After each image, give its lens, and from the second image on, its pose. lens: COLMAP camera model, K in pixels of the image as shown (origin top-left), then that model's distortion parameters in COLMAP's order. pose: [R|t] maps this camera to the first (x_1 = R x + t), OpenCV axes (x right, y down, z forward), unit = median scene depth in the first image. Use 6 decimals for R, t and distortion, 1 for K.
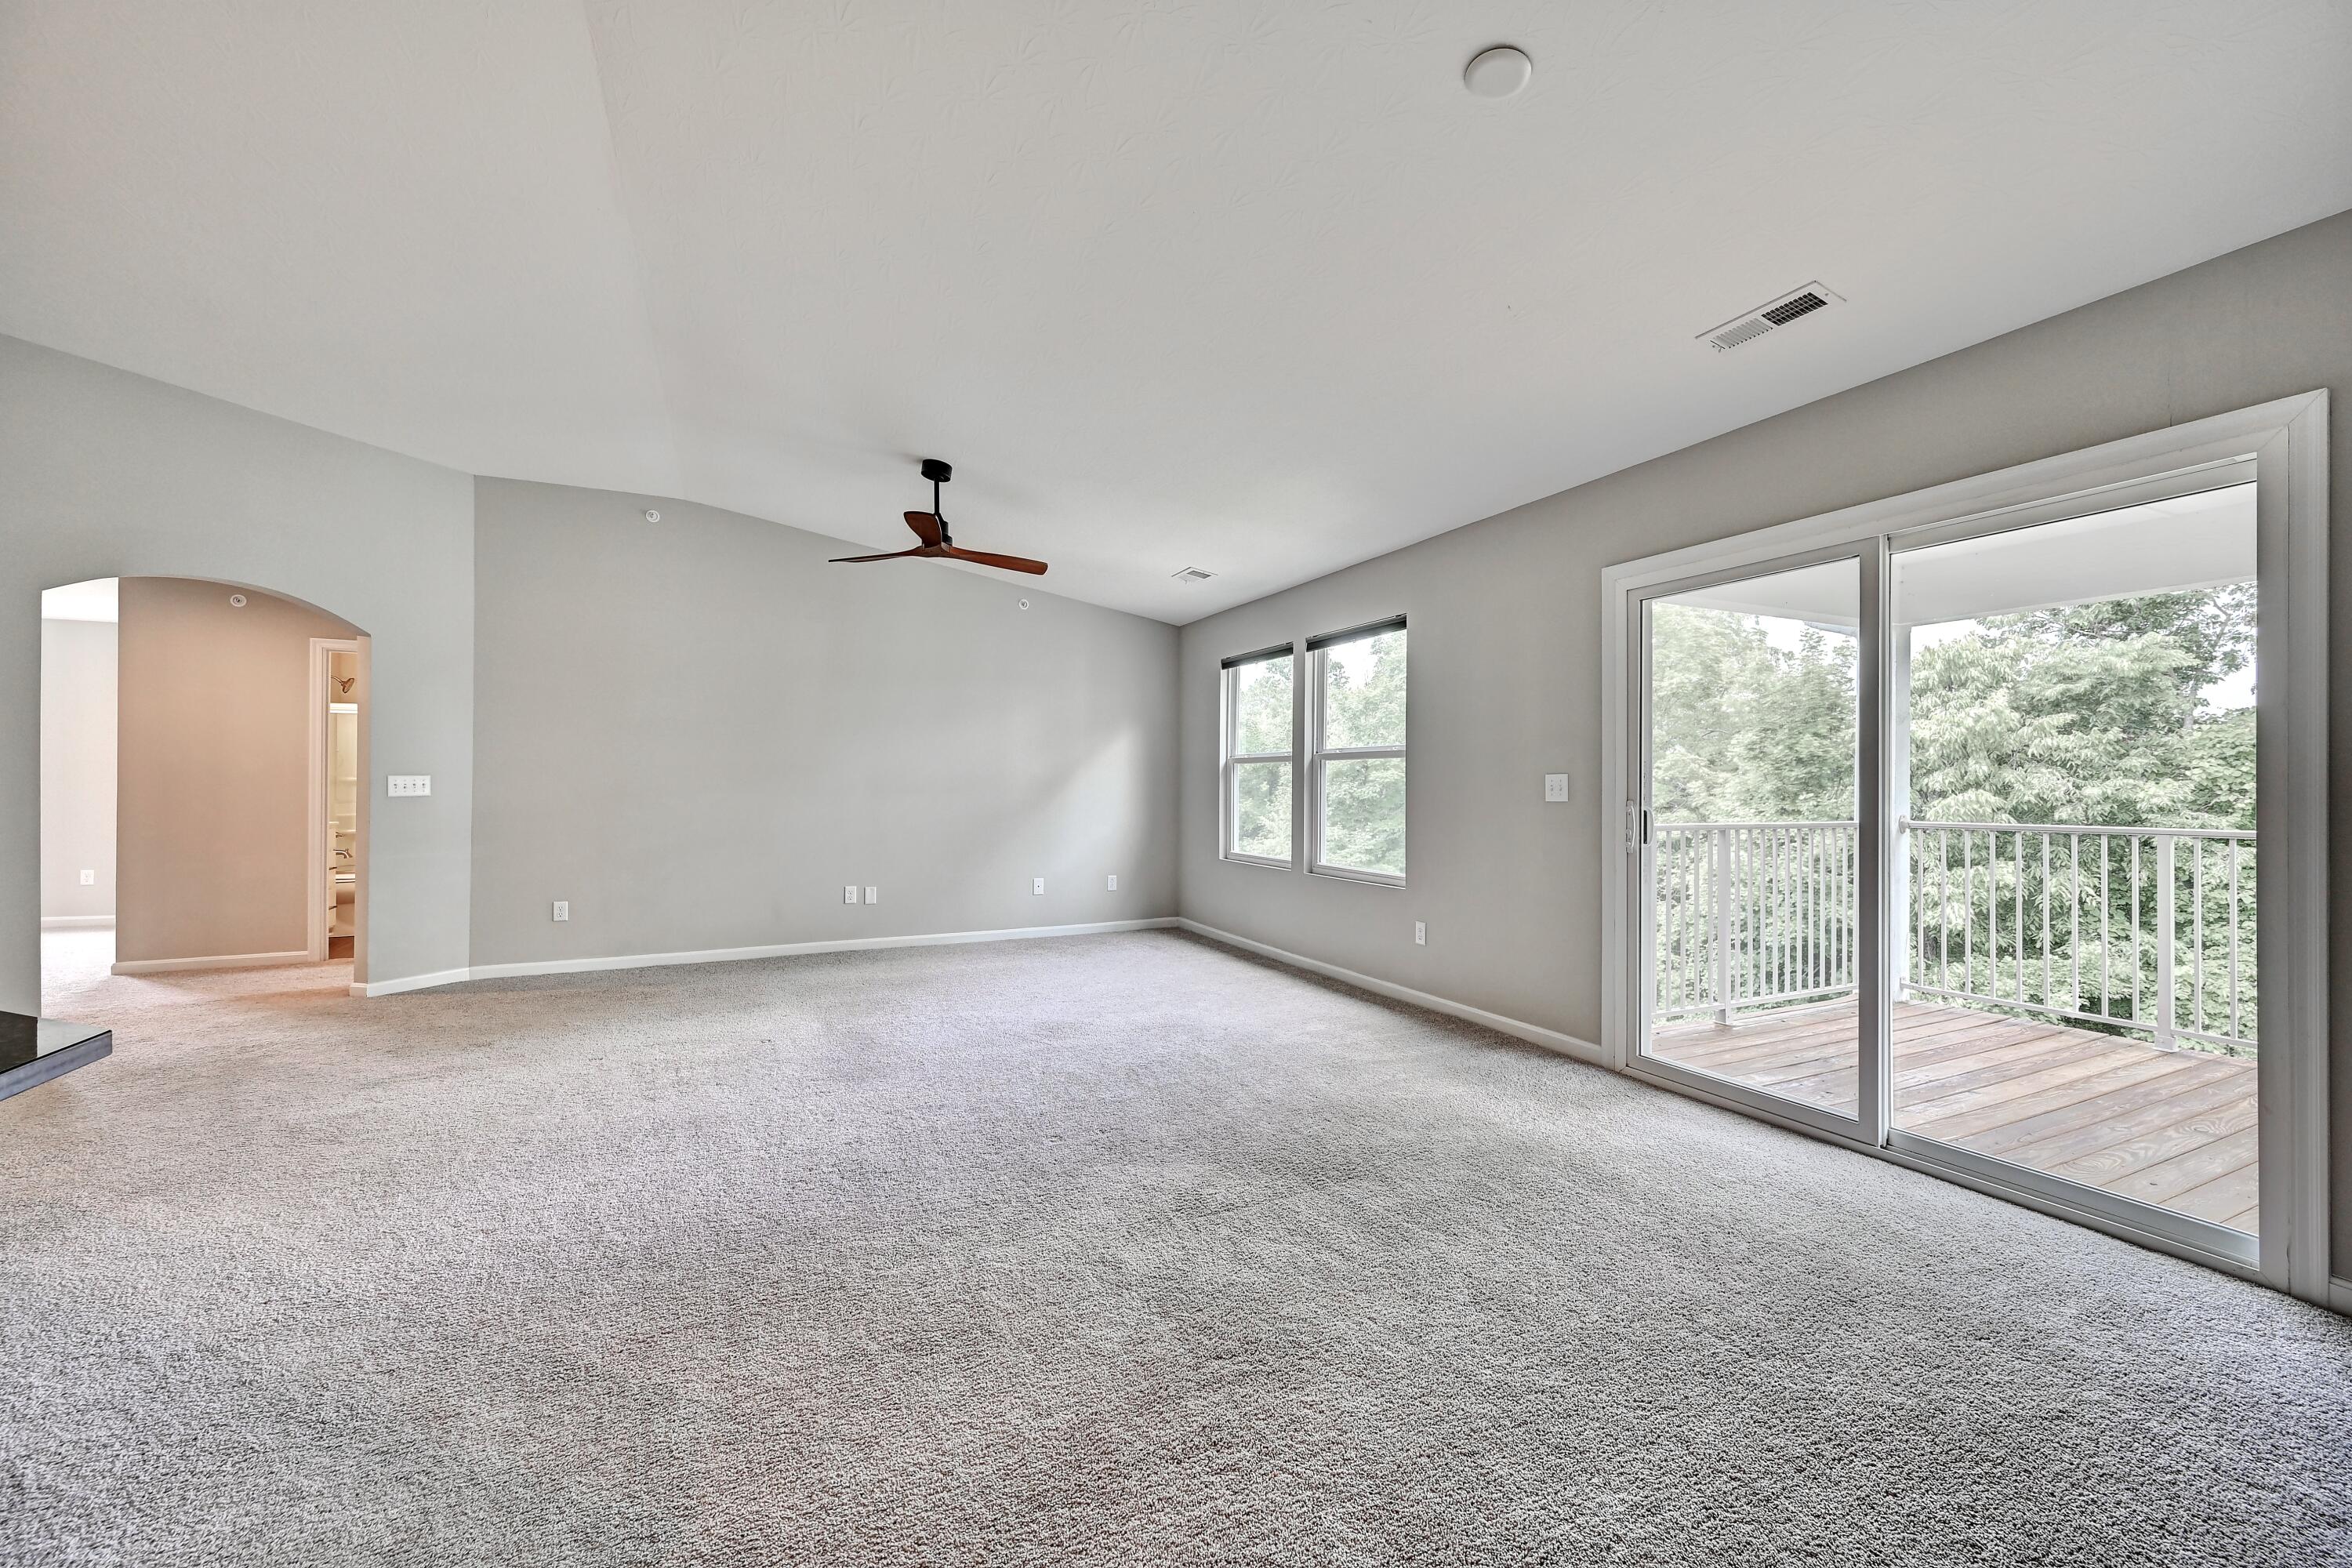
lens RADIAL K [[920.2, 0, 1176.2], [0, 920.2, 797.9], [0, 0, 1]] dist [-0.000850, 0.000589]
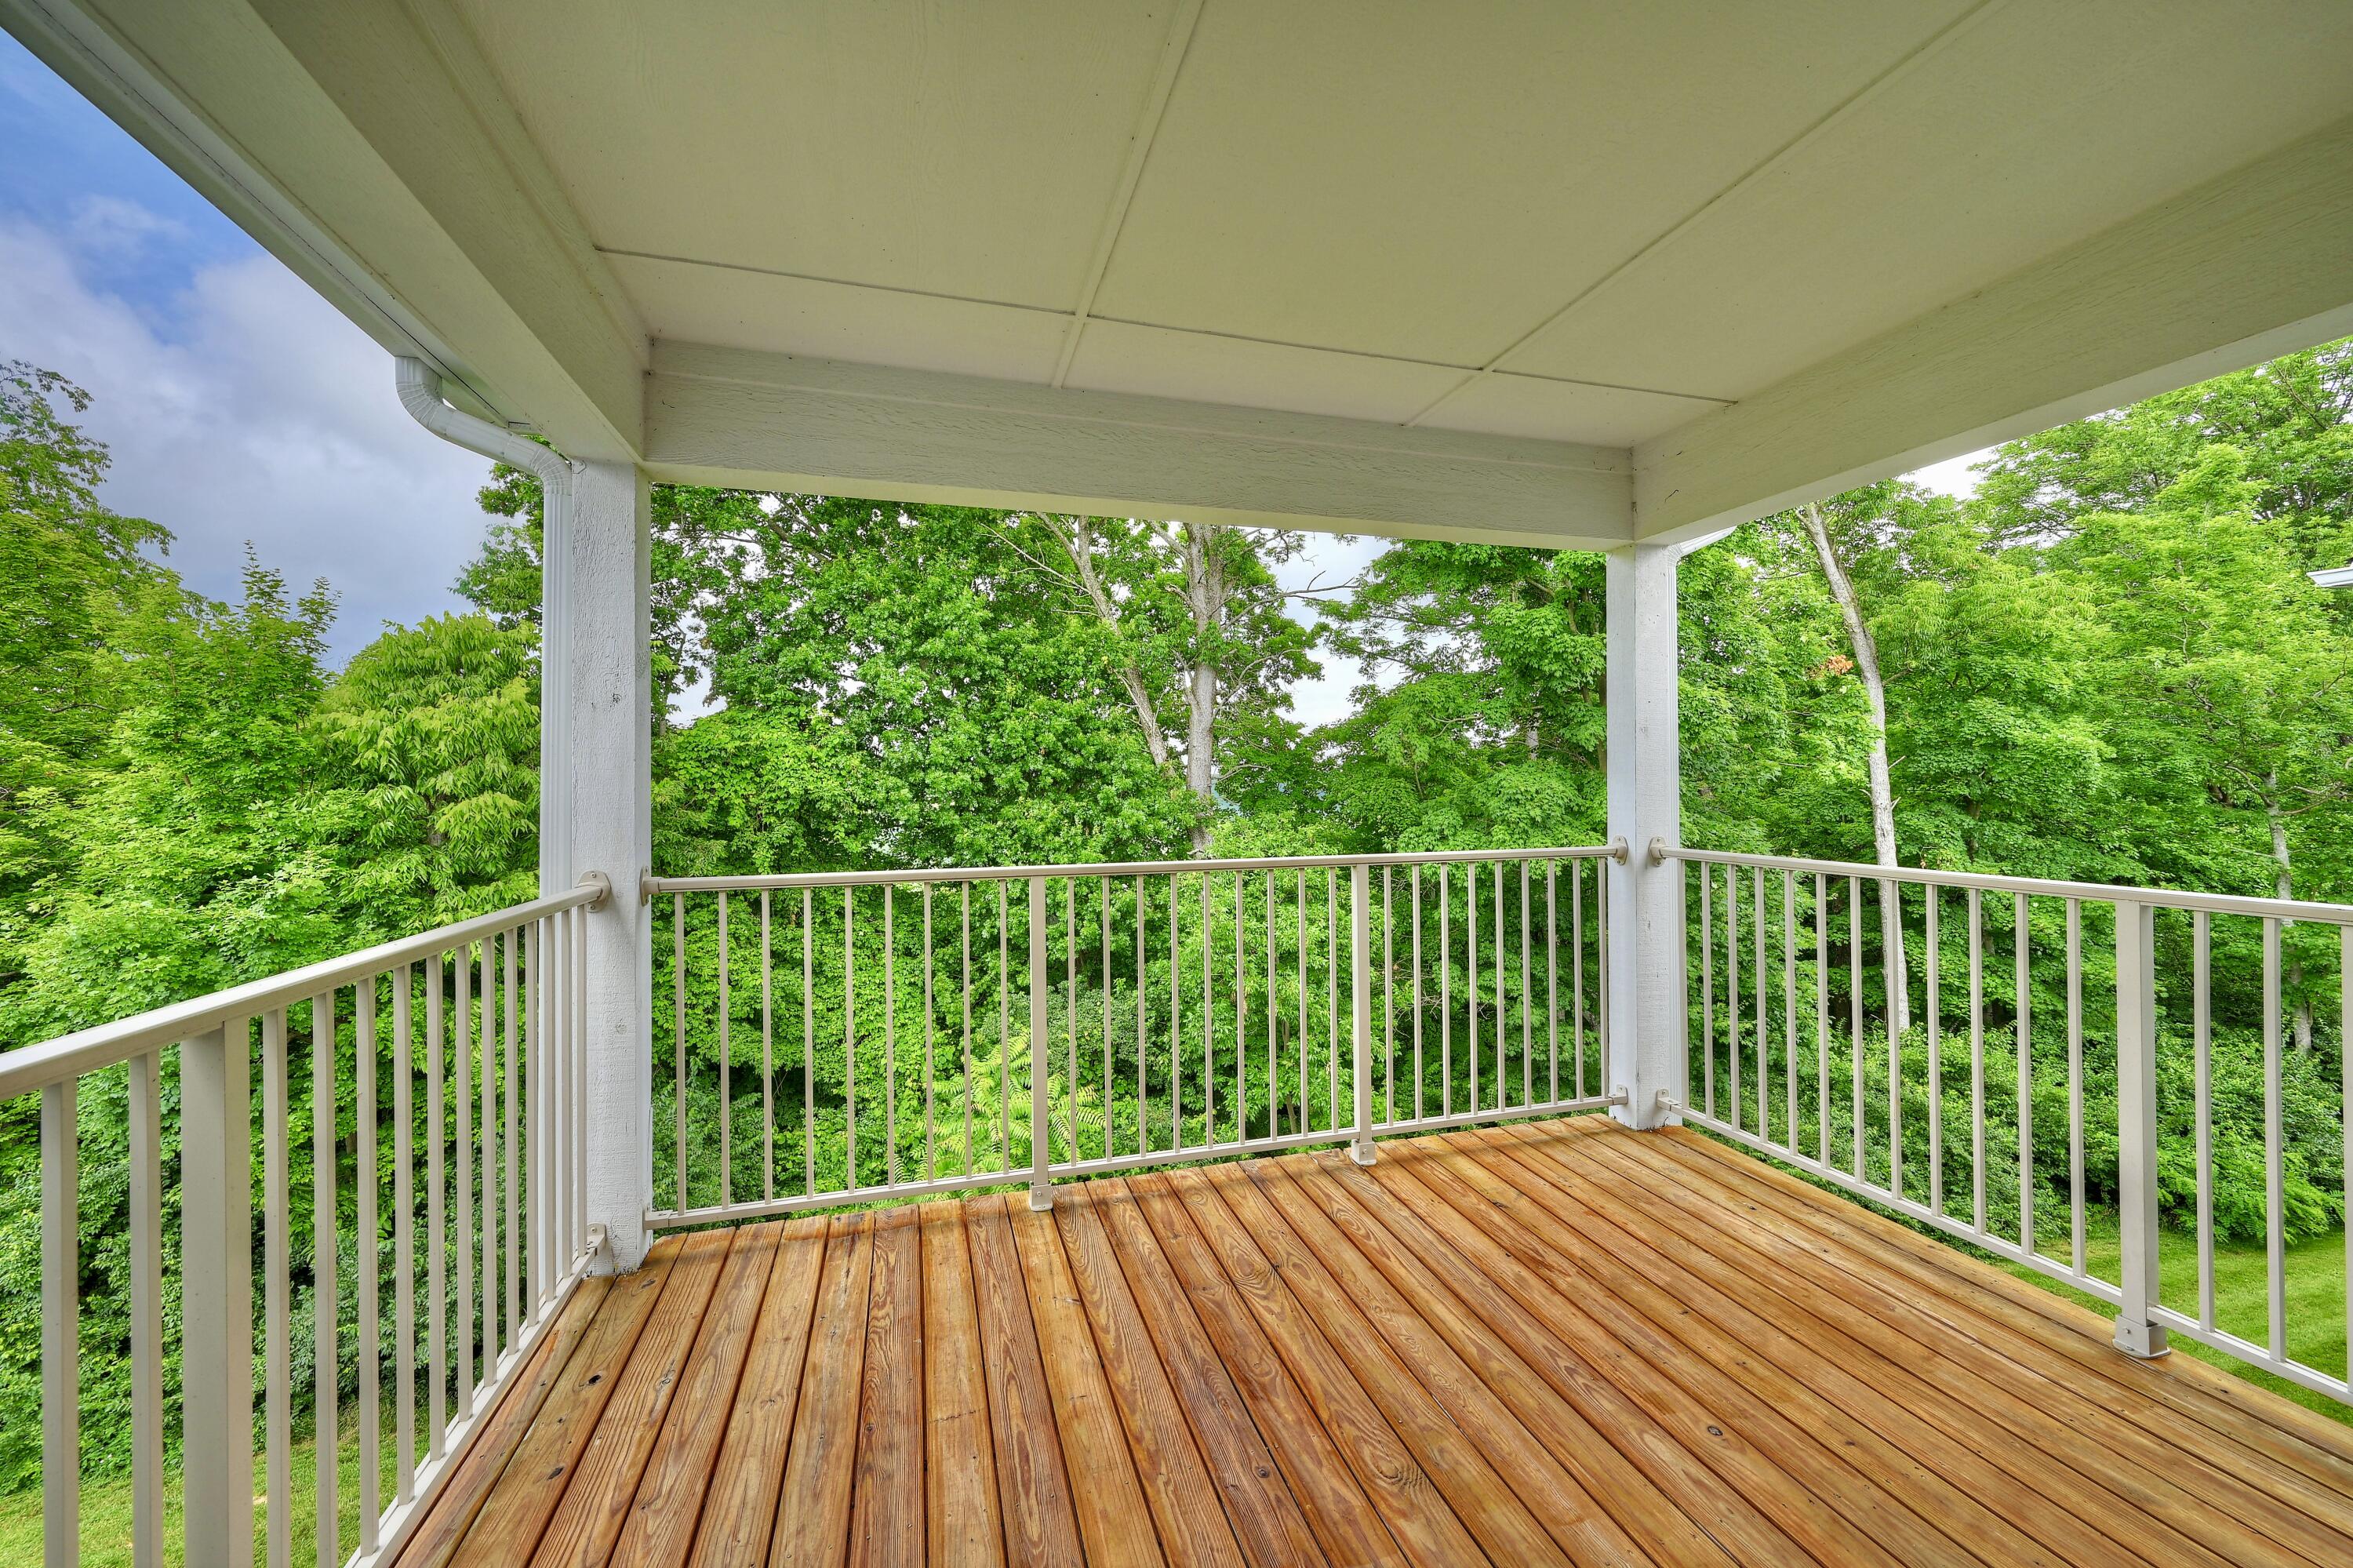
lens RADIAL K [[920.6, 0, 1181.4], [0, 920.6, 778.3], [0, 0, 1]] dist [-0.000850, 0.000589]
pose [[0.147114, -0.001359, 0.989119, 0.273660], [0.021211, 0.999773, -0.001781, -0.016953], [-0.988892, 0.021242, 0.147109, 0.580537]]
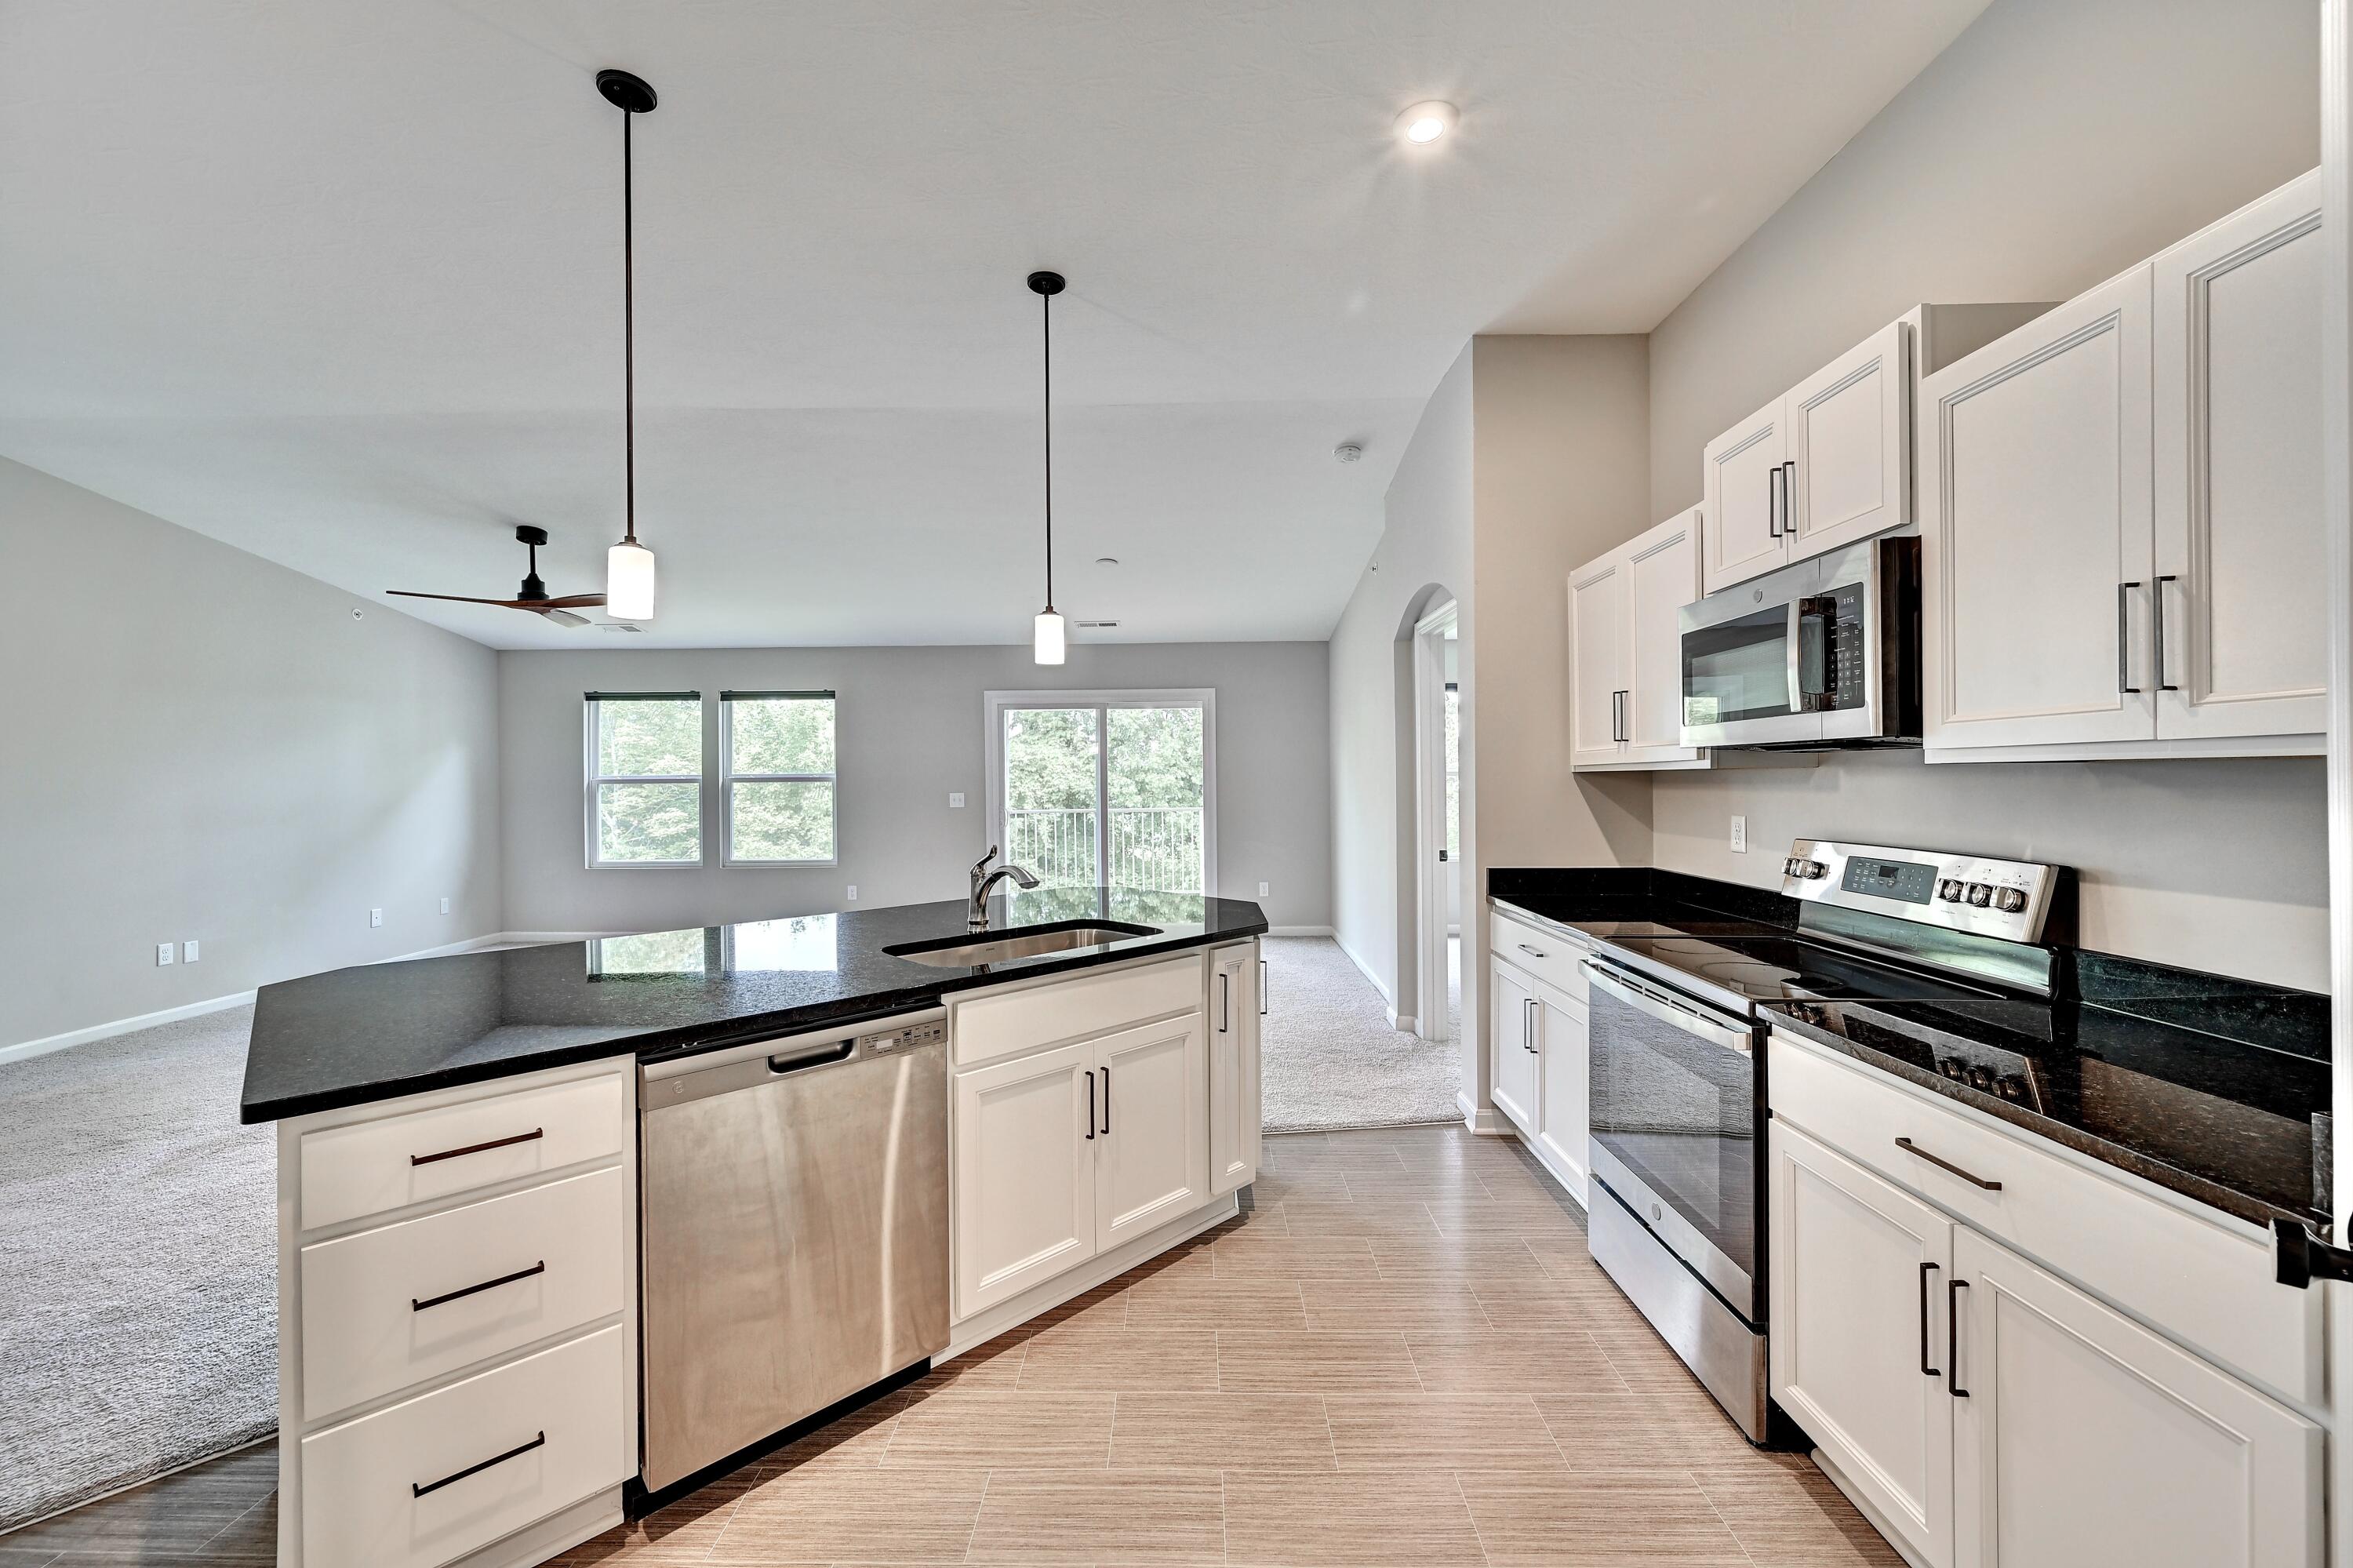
lens RADIAL K [[920.6, 0, 1180.0], [0, 920.6, 780.3], [0, 0, 1]] dist [-0.000850, 0.000589]
pose [[0.436705, -0.010886, 0.899539, -0.683461], [0.026047, 0.999661, -0.000547, -0.023602], [-0.899228, 0.023669, 0.436840, -0.156763]]
